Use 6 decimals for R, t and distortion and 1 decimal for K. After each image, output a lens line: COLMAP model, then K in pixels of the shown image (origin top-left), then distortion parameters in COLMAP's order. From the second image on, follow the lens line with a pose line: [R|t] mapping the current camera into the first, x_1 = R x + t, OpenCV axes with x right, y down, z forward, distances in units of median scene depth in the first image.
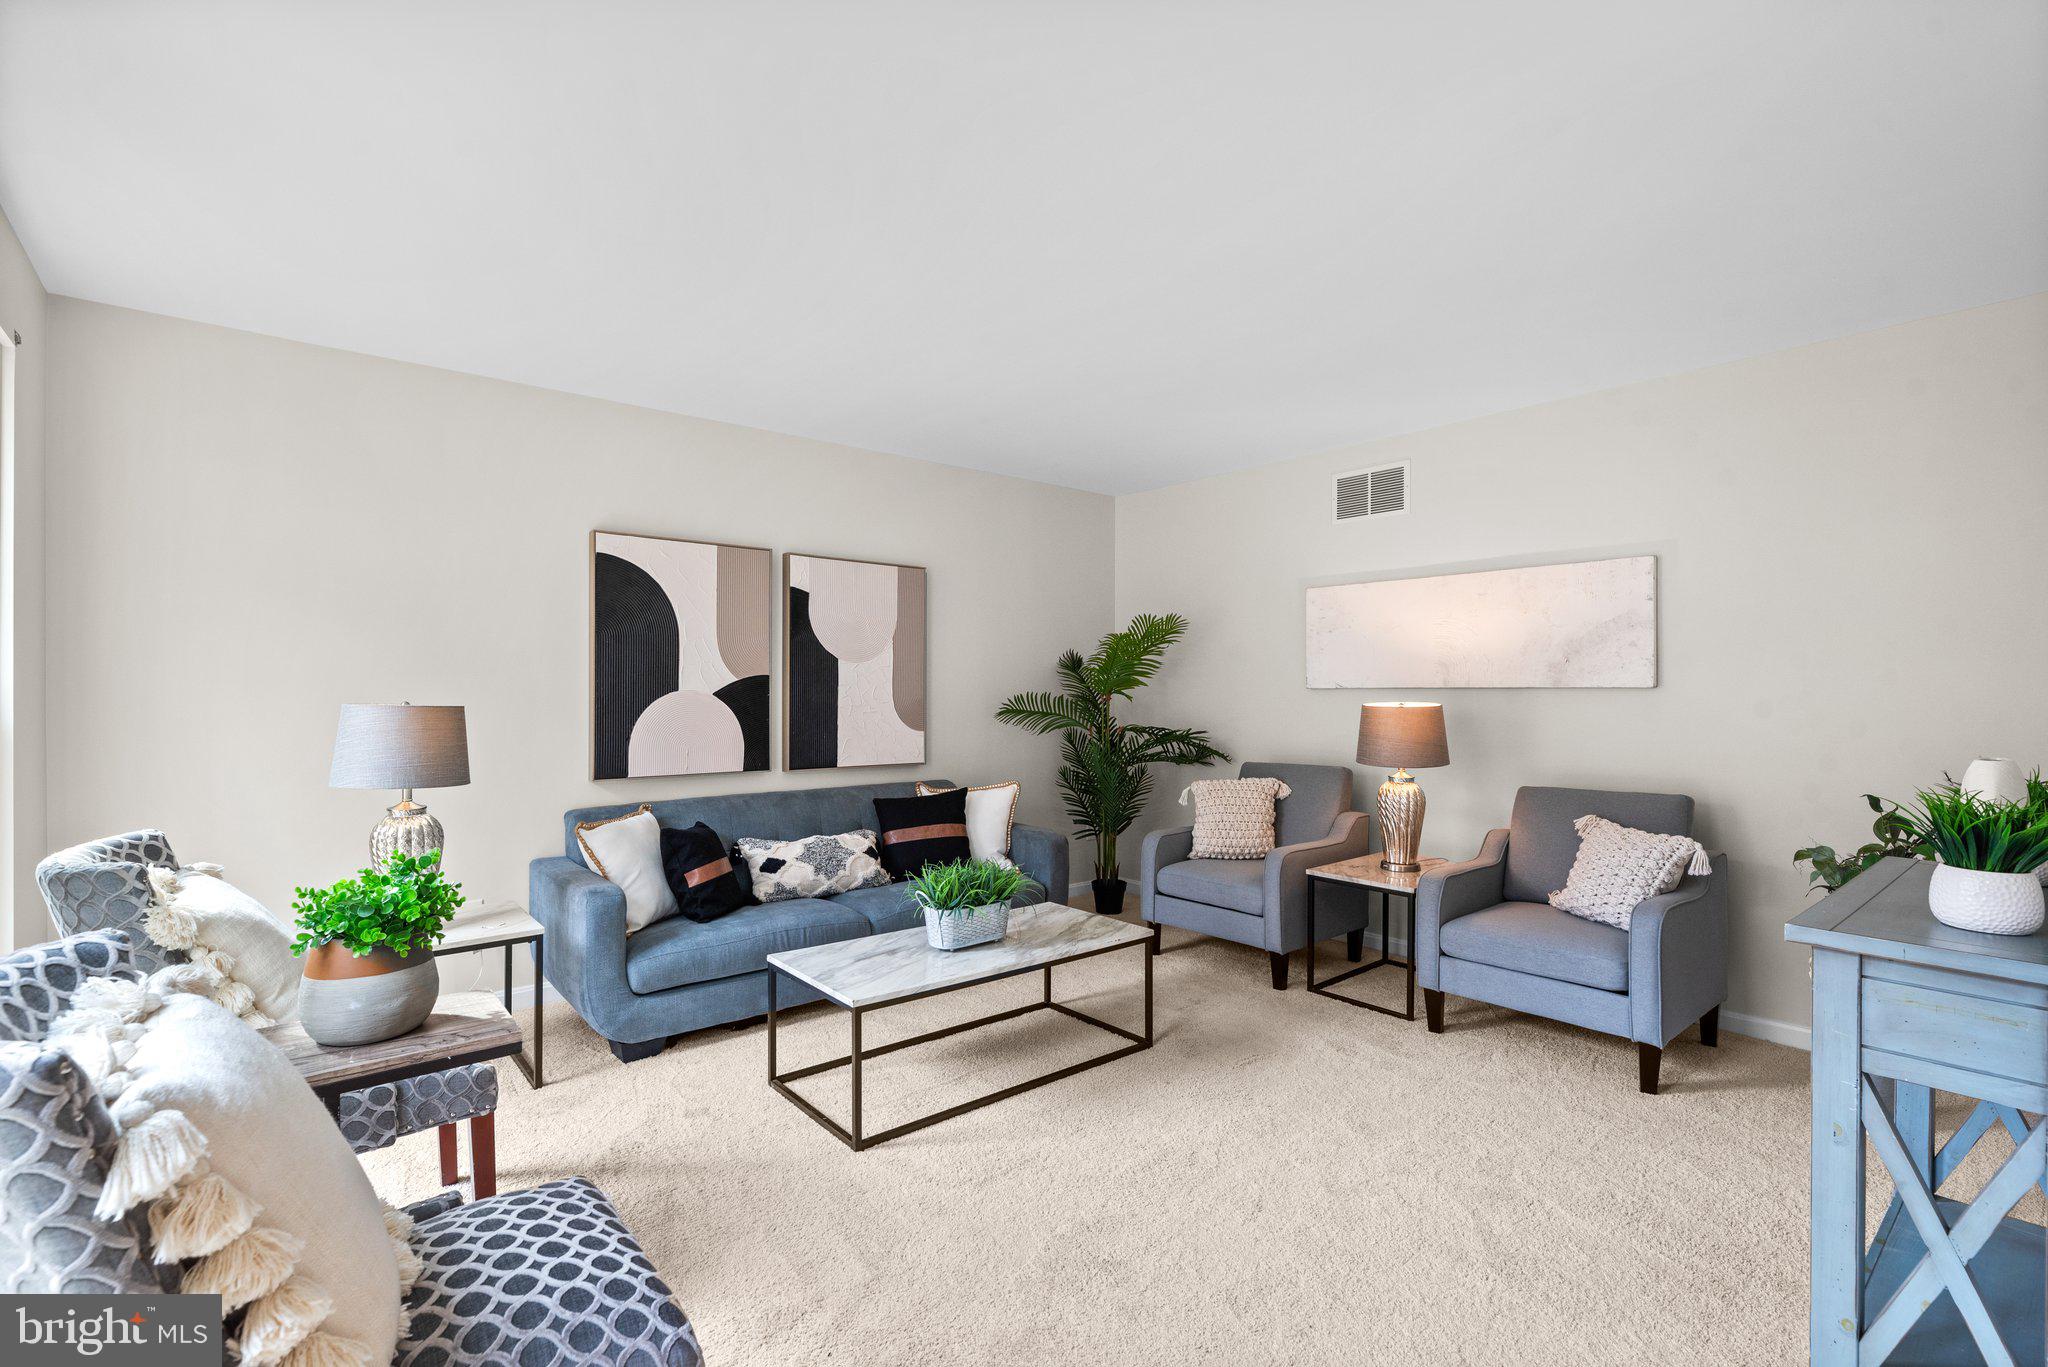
lens RADIAL K [[915.3, 0, 1018.8], [0, 915.3, 690.2], [0, 0, 1]] dist [0.002036, -0.000582]
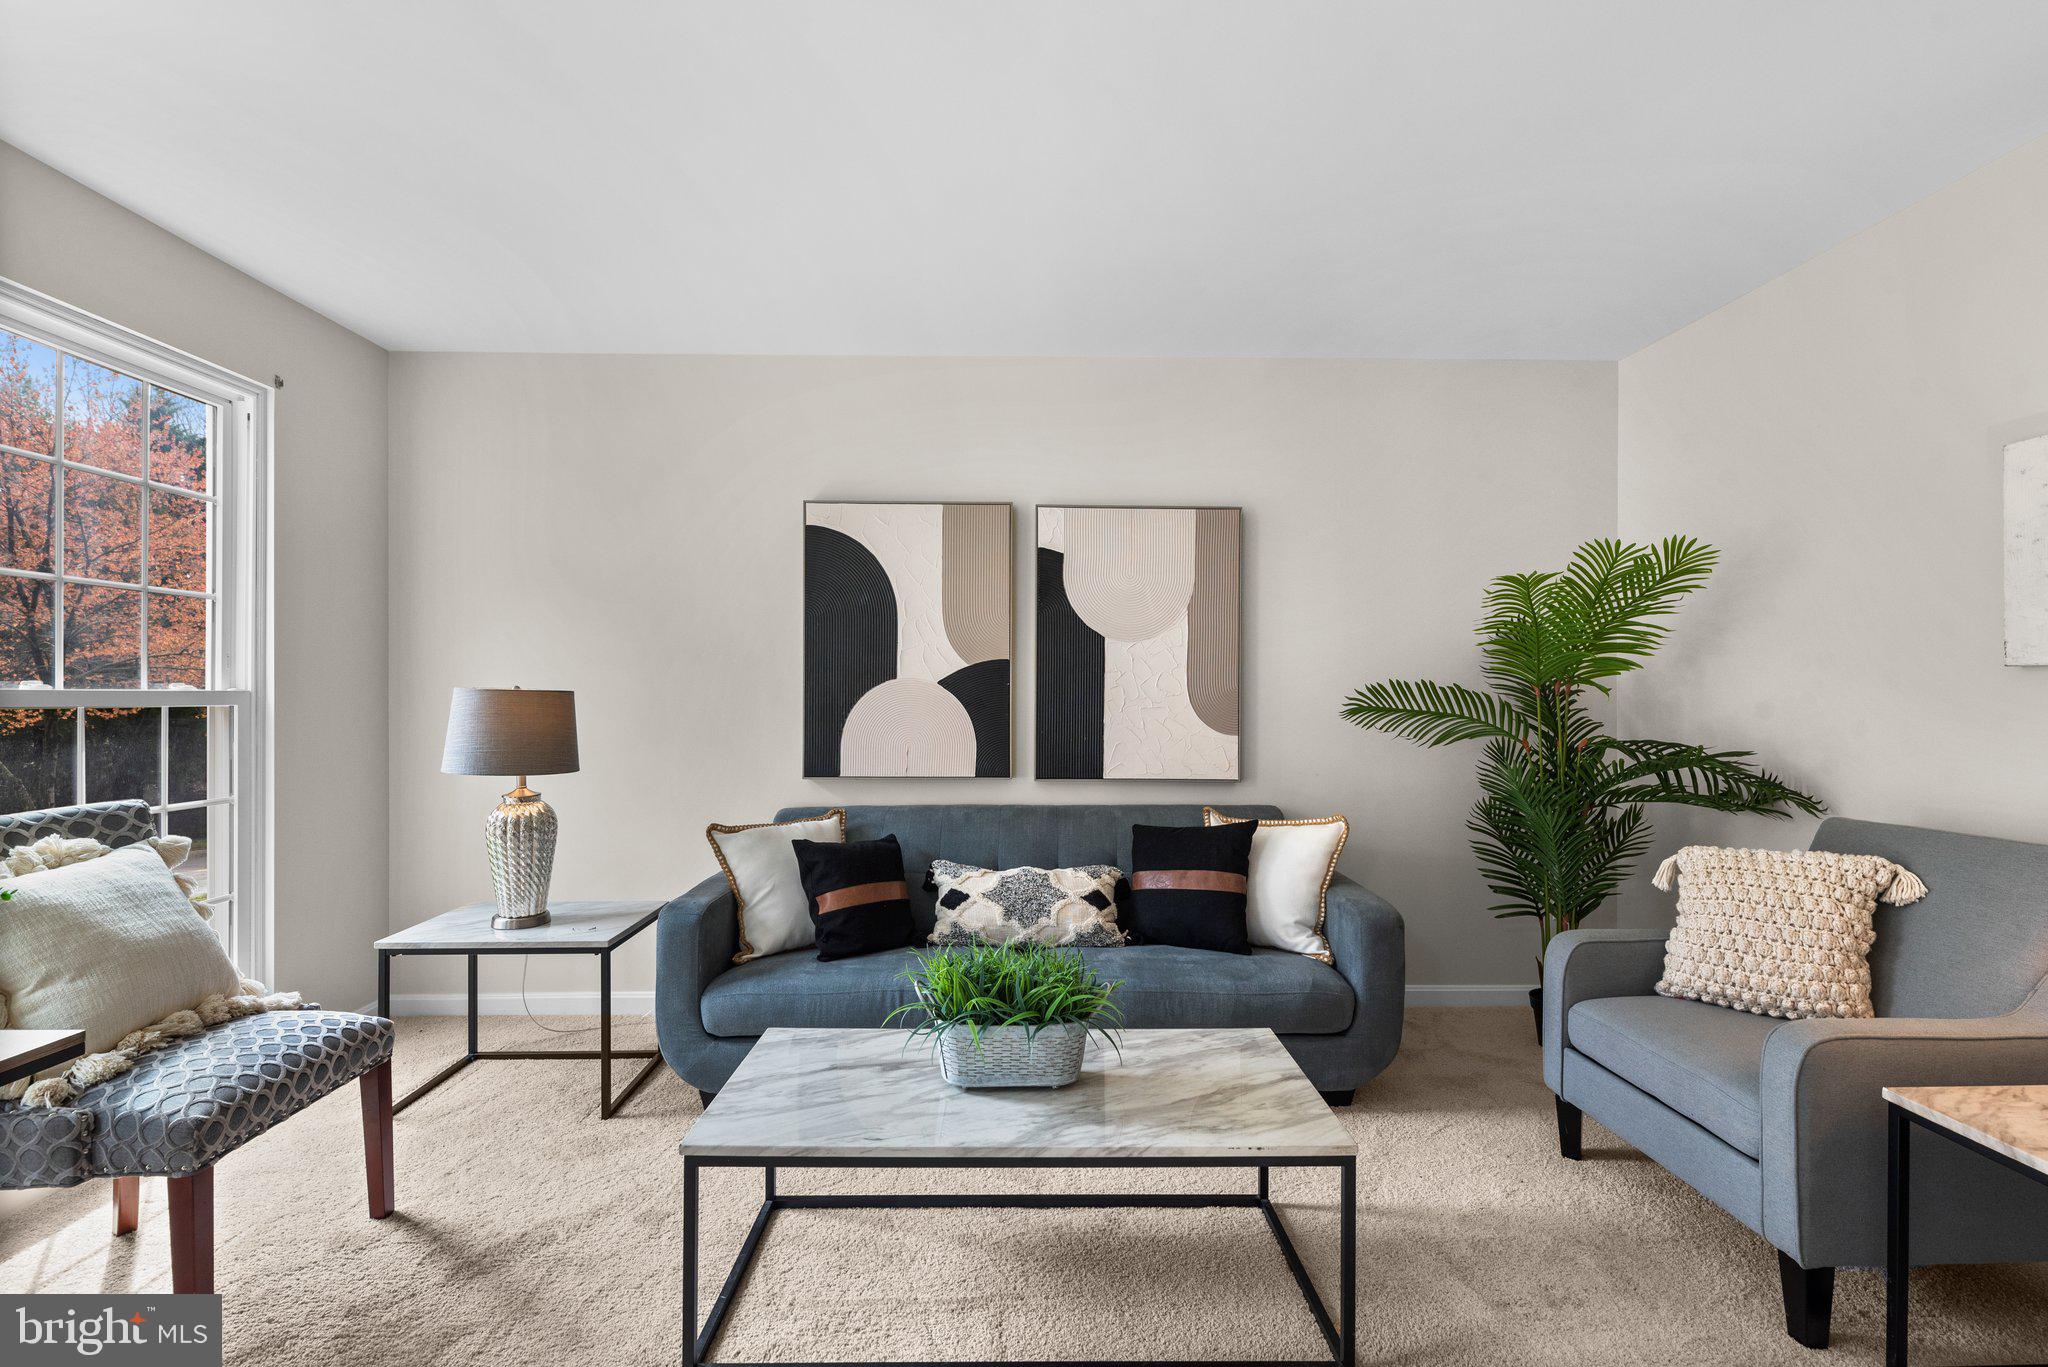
lens RADIAL K [[915.3, 0, 1029.3], [0, 915.3, 691.8], [0, 0, 1]] dist [0.002036, -0.000582]
pose [[0.782663, 0.000211, -0.622446, 0.261436], [-0.000907, 0.999999, -0.000802, 0.013677], [0.622445, 0.001192, 0.782663, 0.411230]]
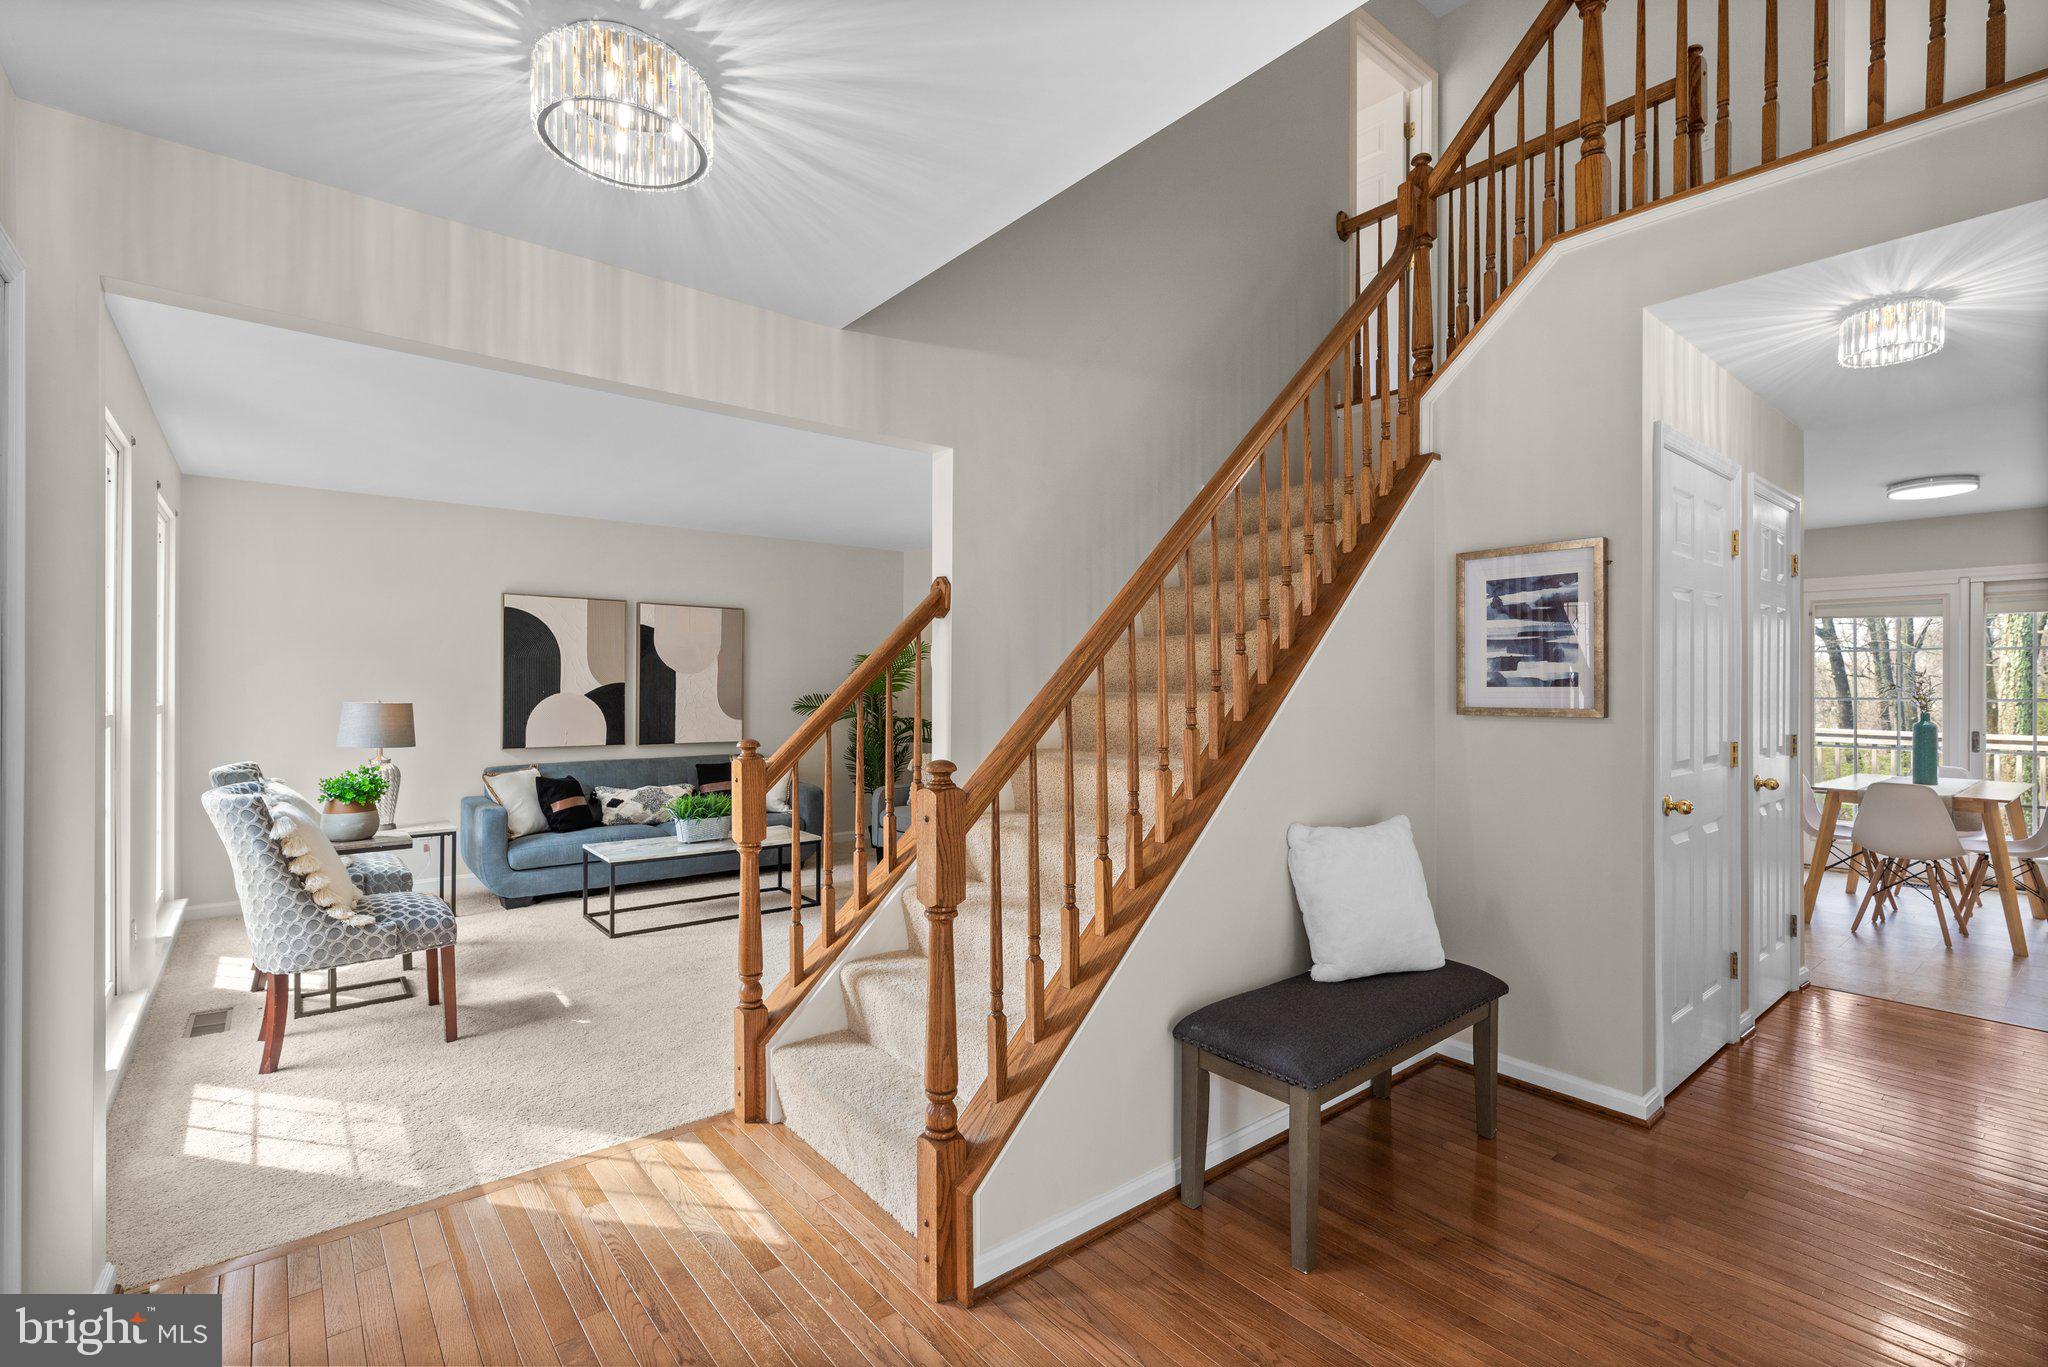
lens RADIAL K [[915.3, 0, 1019.8], [0, 915.3, 687.1], [0, 0, 1]] dist [0.002036, -0.000582]
pose [[0.999896, 0.003772, -0.013941, 0.442305], [-0.003730, 0.999988, 0.003028, -0.017196], [0.013952, -0.002976, 0.999898, -0.563974]]
